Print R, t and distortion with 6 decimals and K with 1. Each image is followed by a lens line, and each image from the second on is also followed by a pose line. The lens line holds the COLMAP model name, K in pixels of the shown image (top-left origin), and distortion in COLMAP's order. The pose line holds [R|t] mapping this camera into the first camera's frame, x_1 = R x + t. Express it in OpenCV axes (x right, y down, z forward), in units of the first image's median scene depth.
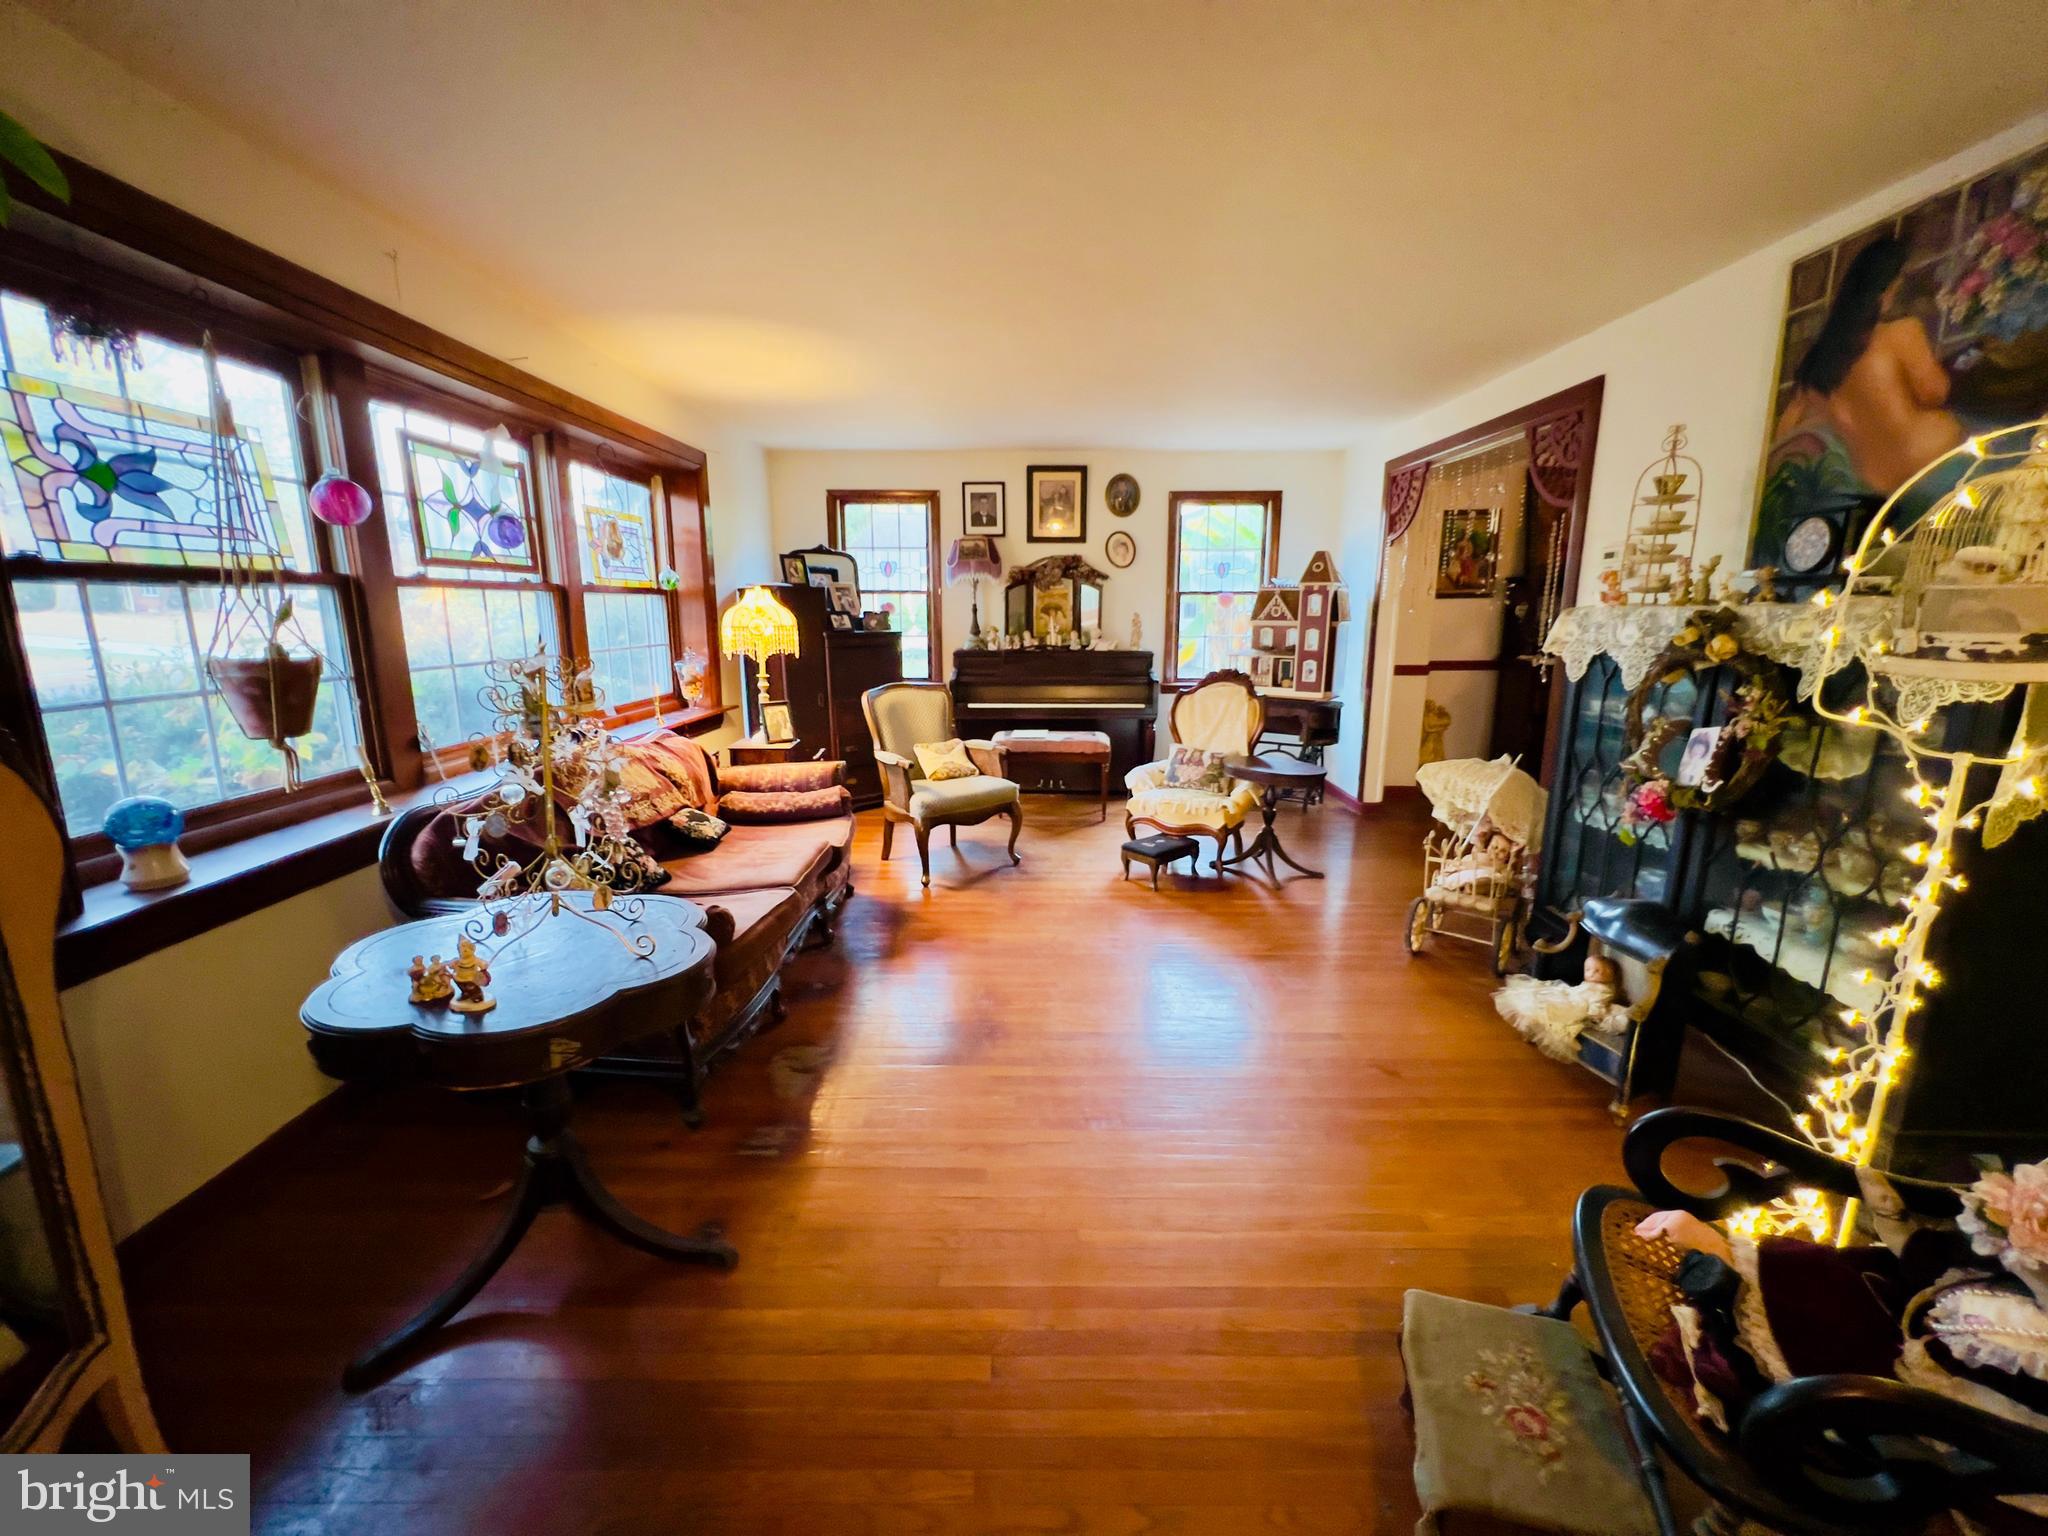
lens RADIAL K [[823.2, 0, 1025.1], [0, 823.2, 768.7], [0, 0, 1]] dist [-0.004927, -0.000139]
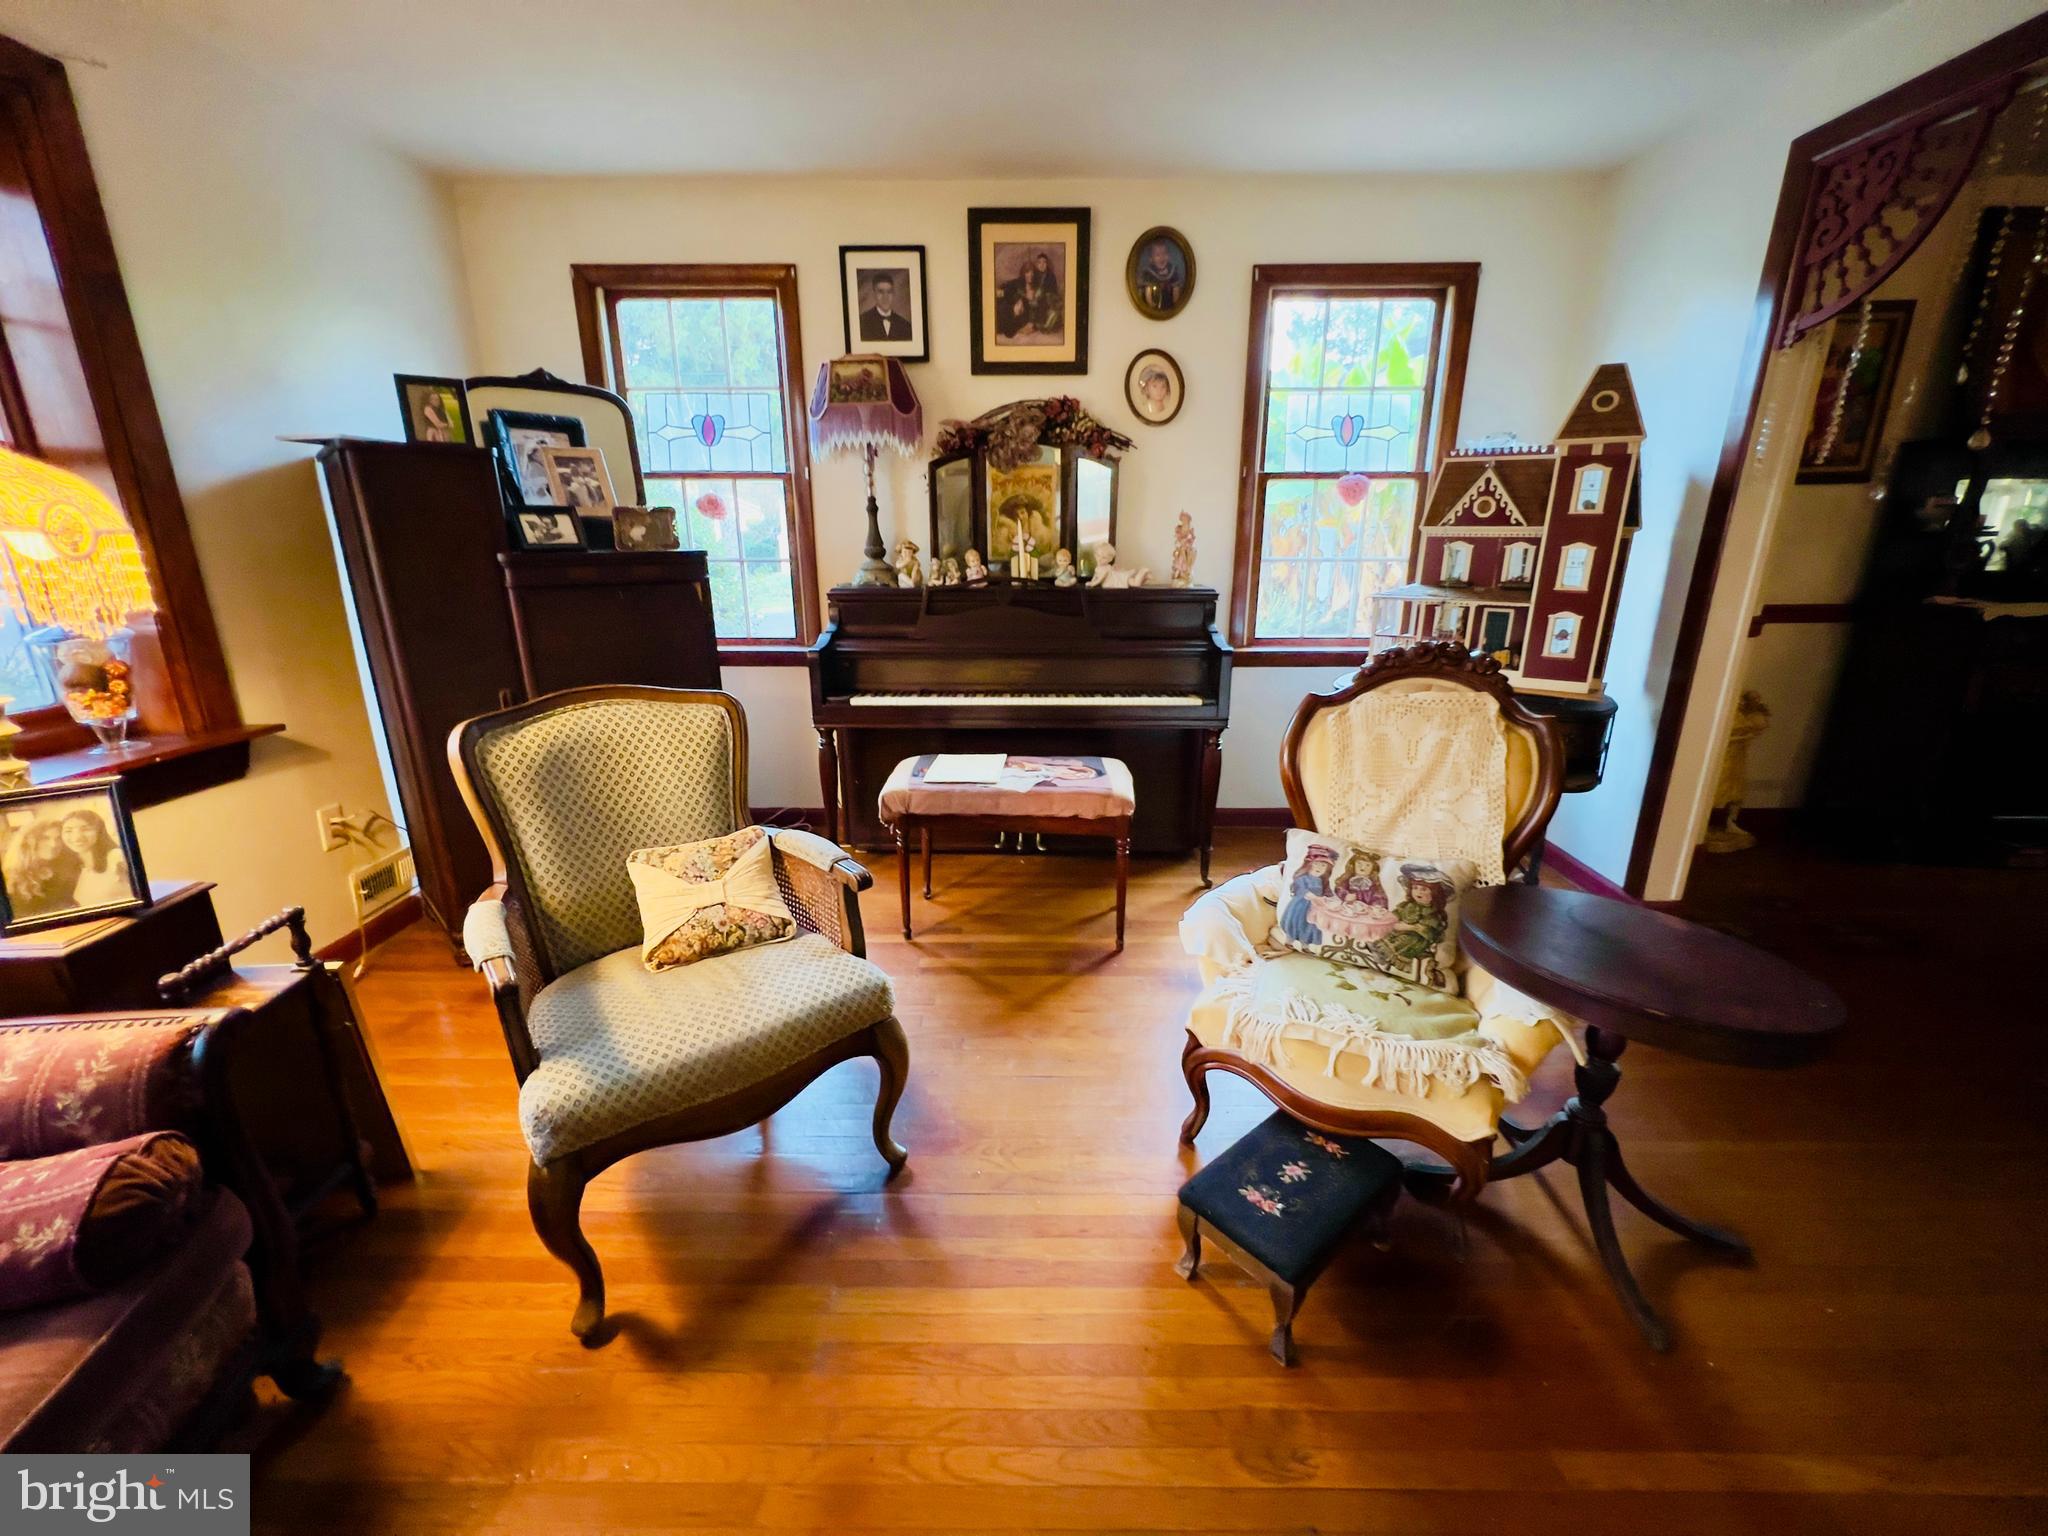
lens RADIAL K [[823.2, 0, 1025.9], [0, 823.2, 769.5], [0, 0, 1]] dist [-0.004927, -0.000139]
pose [[0.999986, -0.000865, -0.005164, 0.038702], [0.001331, 0.995854, 0.090960, -0.076996], [0.005064, -0.090966, 0.995841, 0.473373]]
